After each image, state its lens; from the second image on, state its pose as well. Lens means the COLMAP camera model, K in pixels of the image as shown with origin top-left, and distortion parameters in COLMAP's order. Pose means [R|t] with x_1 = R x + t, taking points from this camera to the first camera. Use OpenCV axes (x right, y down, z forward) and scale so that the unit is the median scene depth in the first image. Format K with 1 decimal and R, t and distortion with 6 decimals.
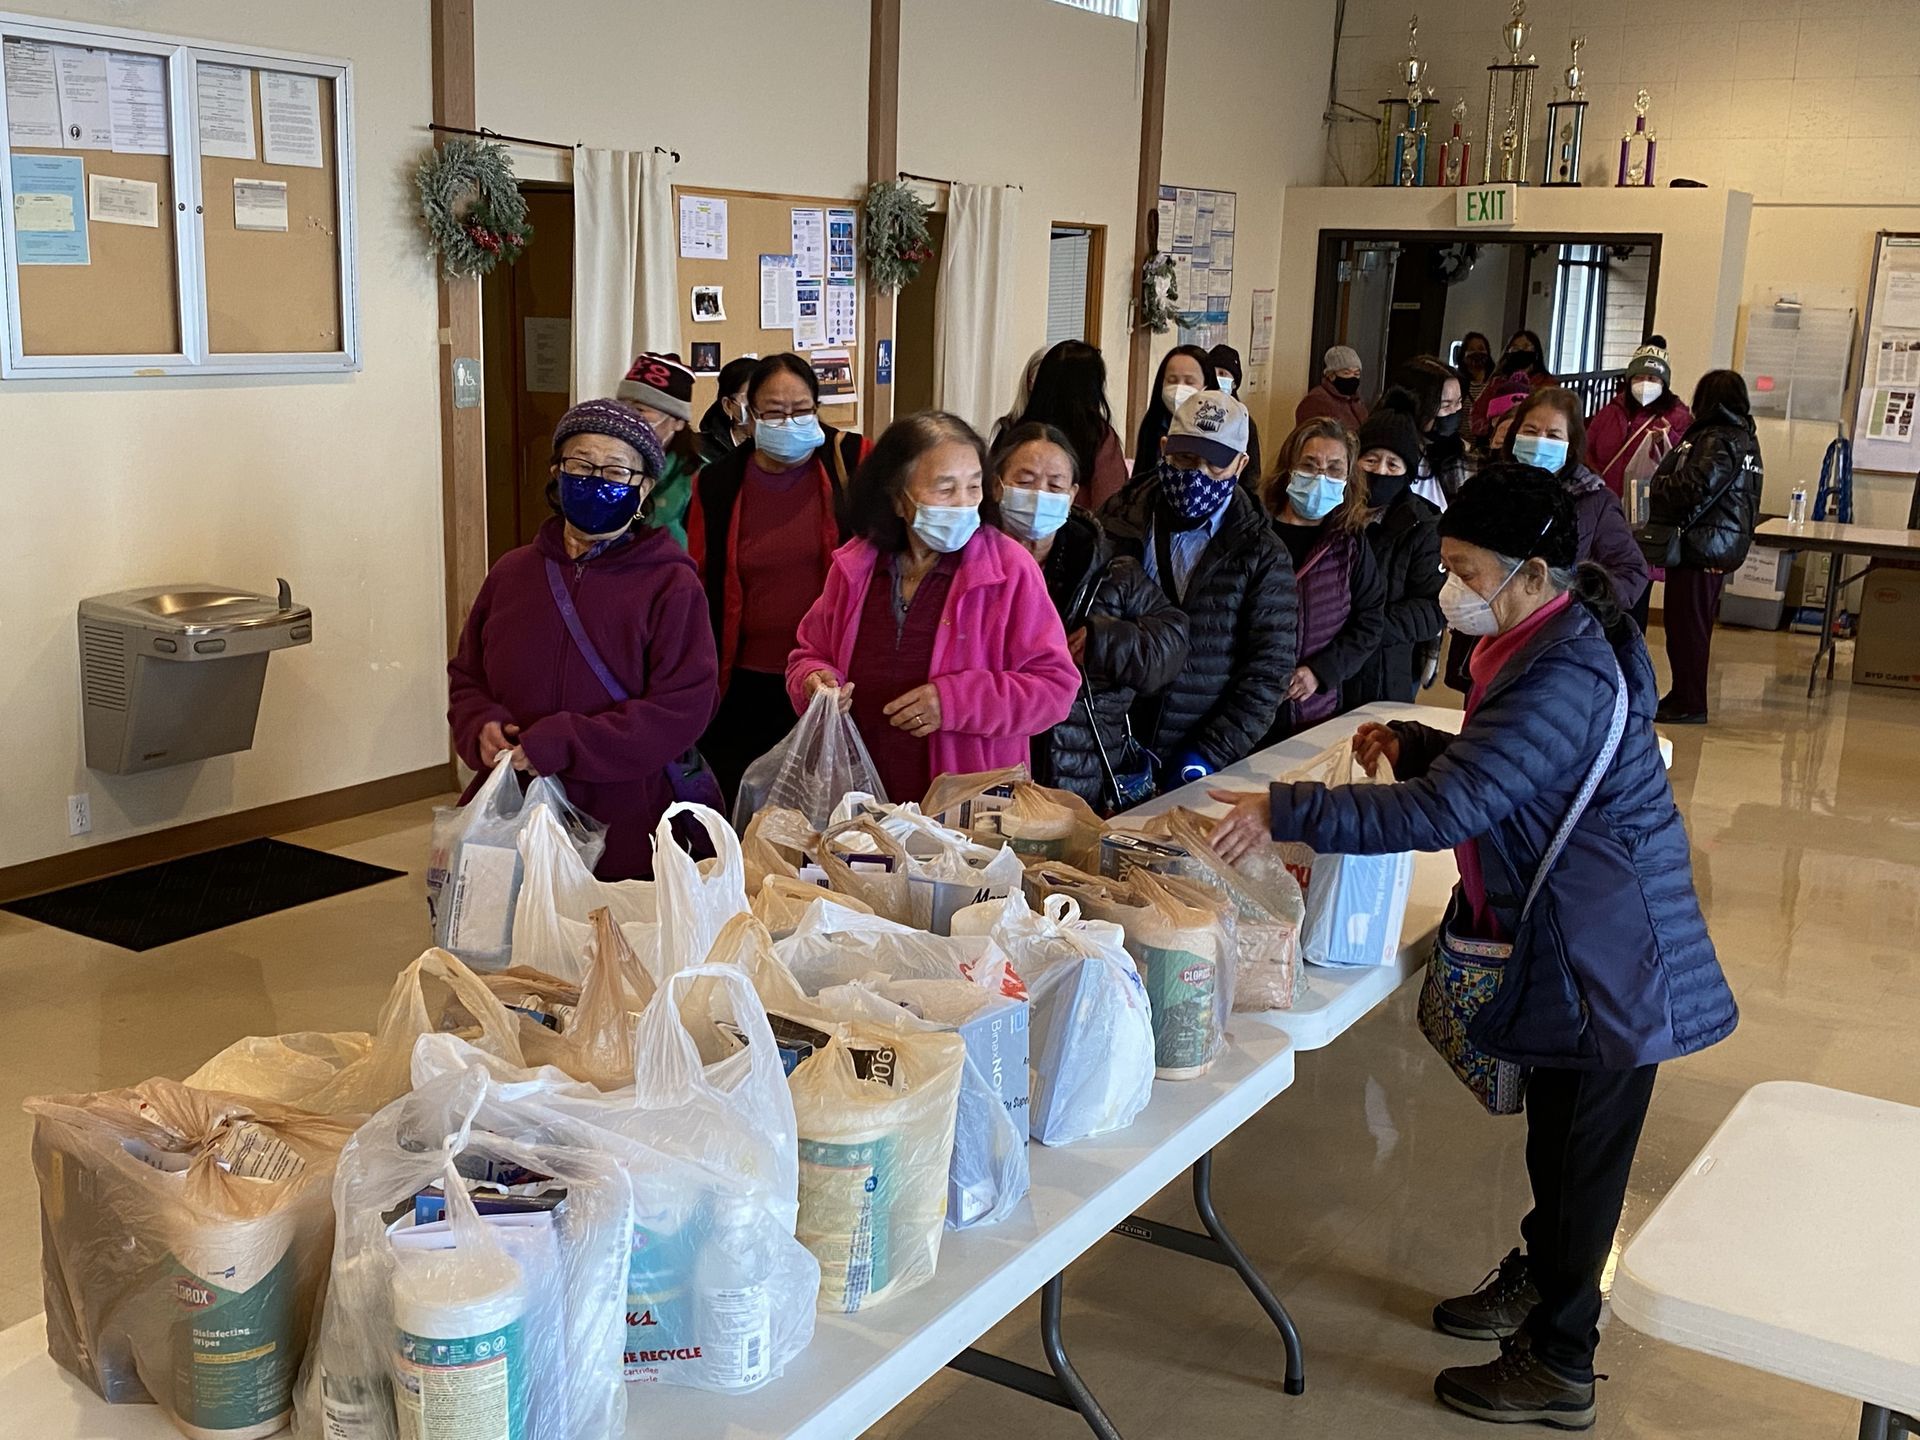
lens RADIAL K [[2030.0, 0, 952.9], [0, 2030.0, 732.6], [0, 0, 1]] dist [0.096792, -0.208902]
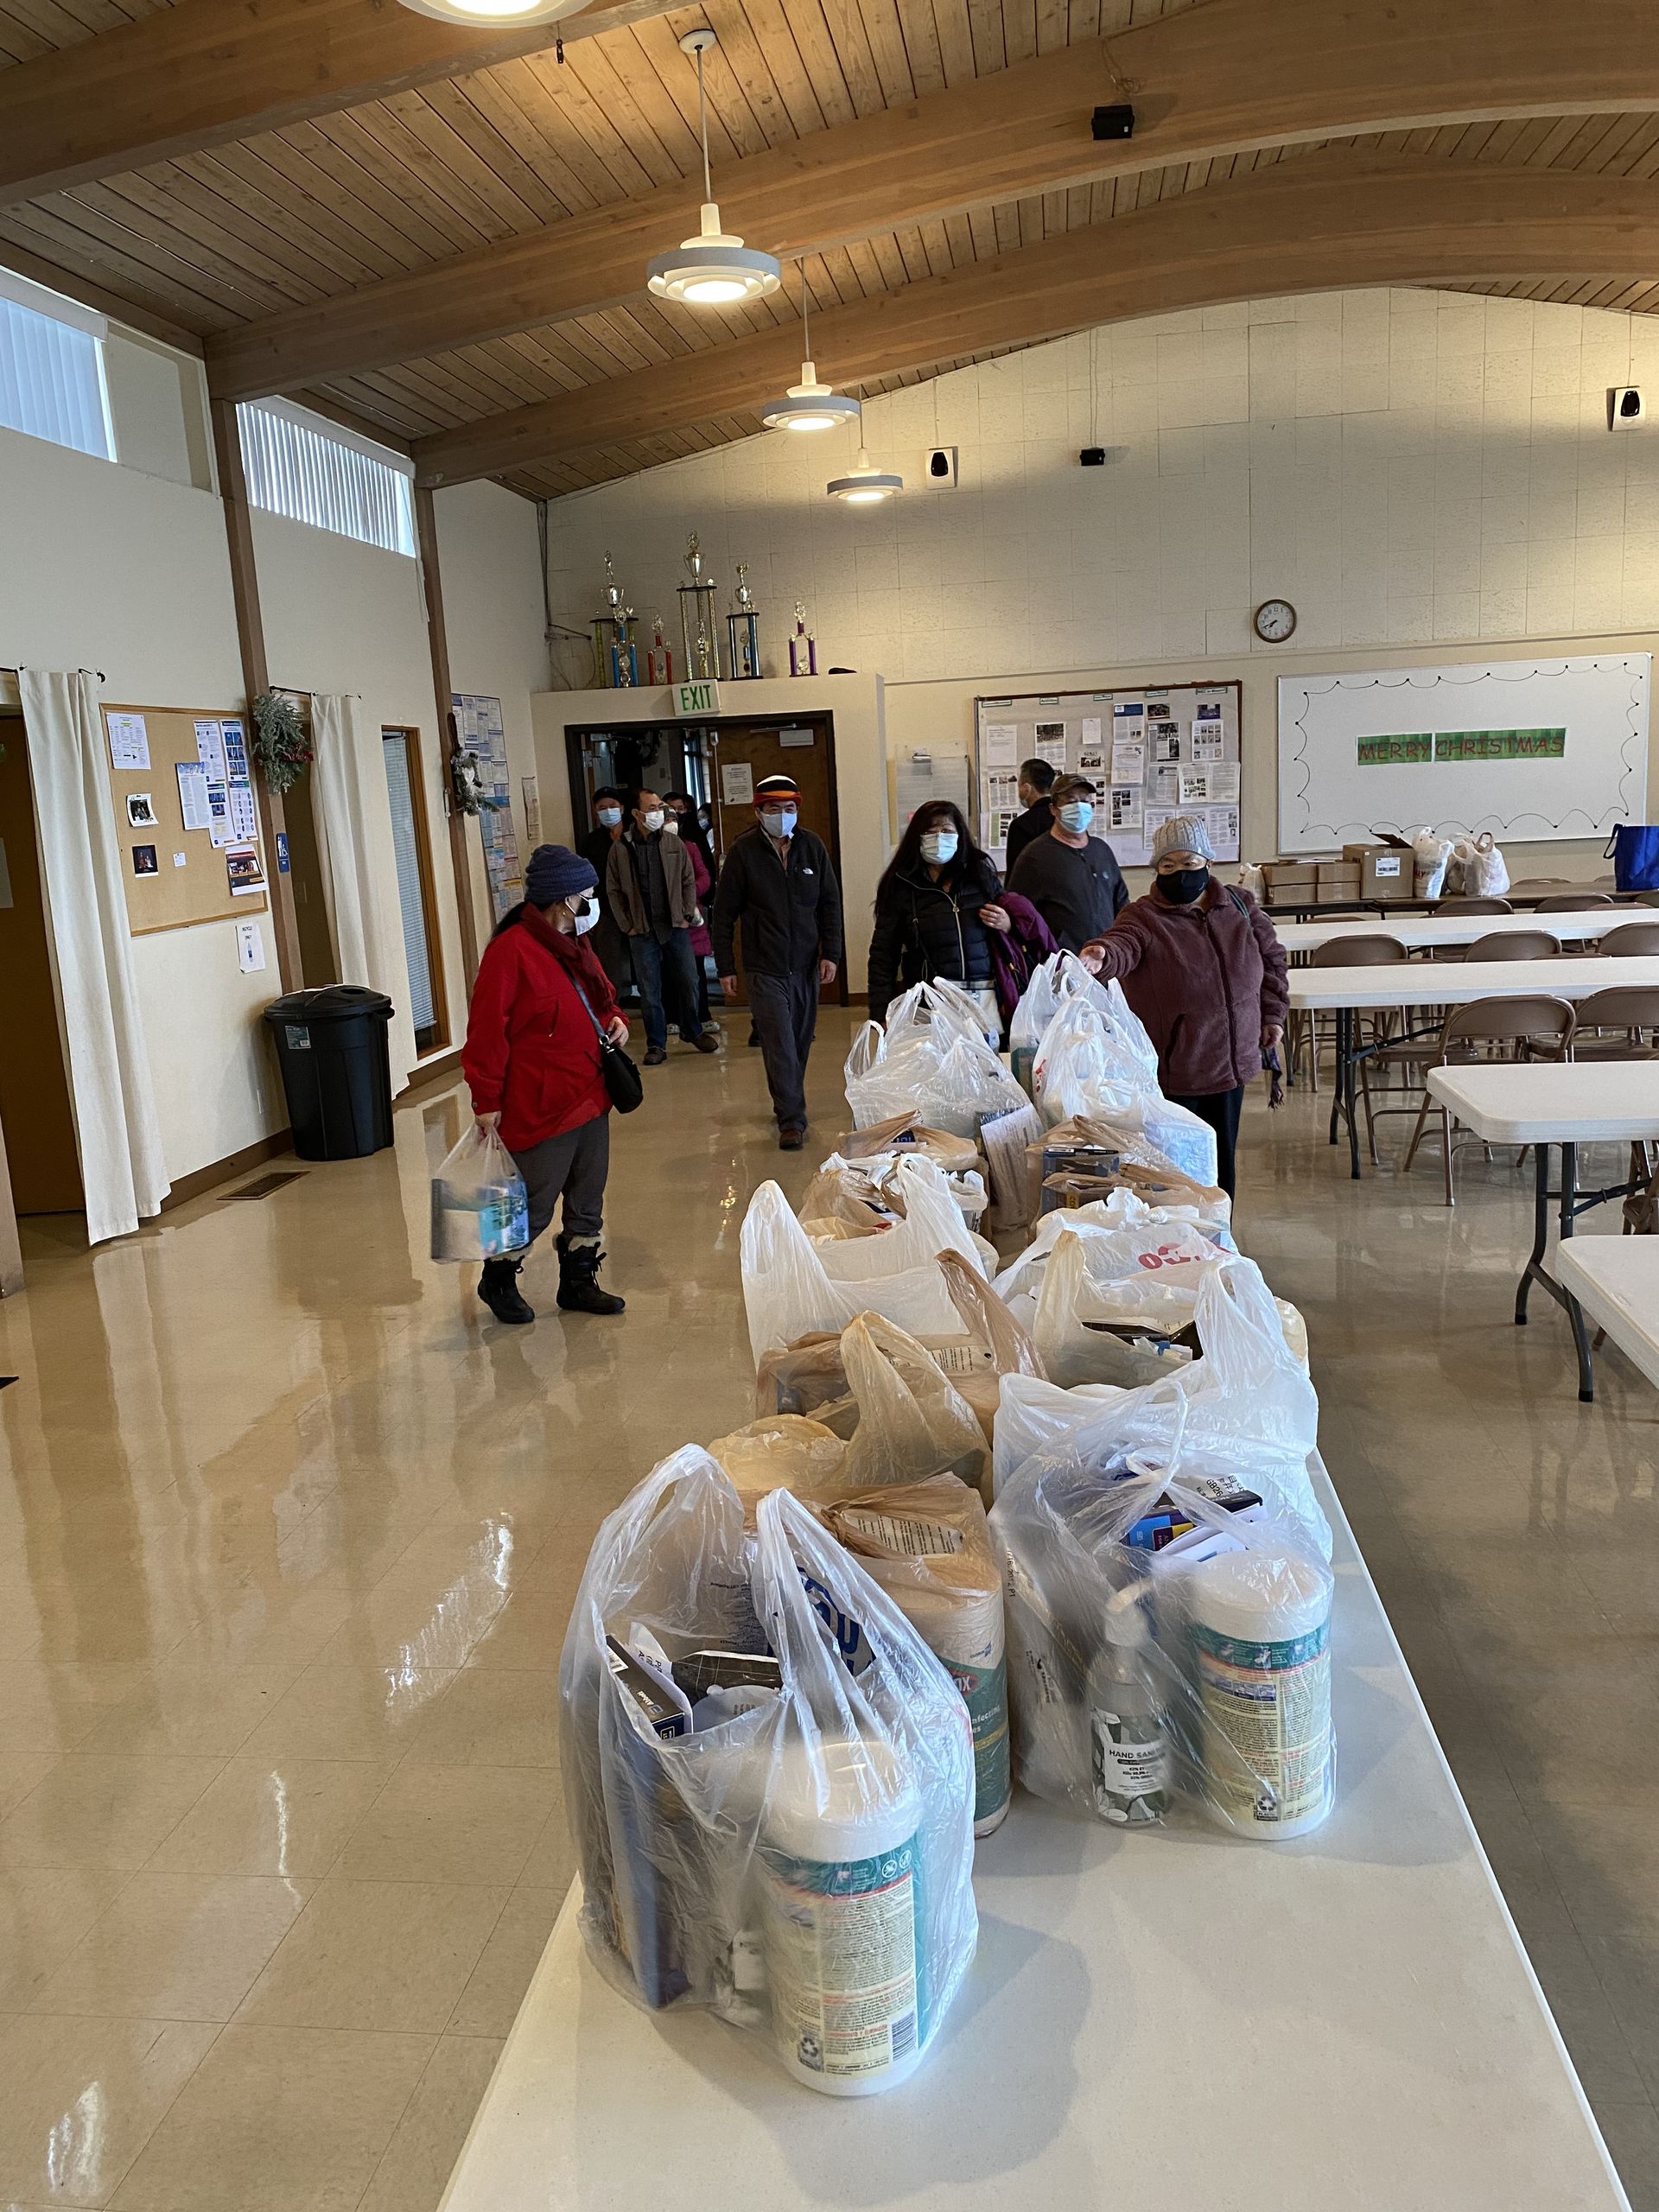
lens RADIAL K [[1616.5, 0, 823.2], [0, 1616.5, 1135.8], [0, 0, 1]] dist [0.072487, -0.183646]
pose [[0.911874, -0.164402, 0.376109, -0.174865], [0.167414, 0.985572, 0.024912, -0.000475], [-0.374778, 0.040249, 0.926241, 0.084605]]
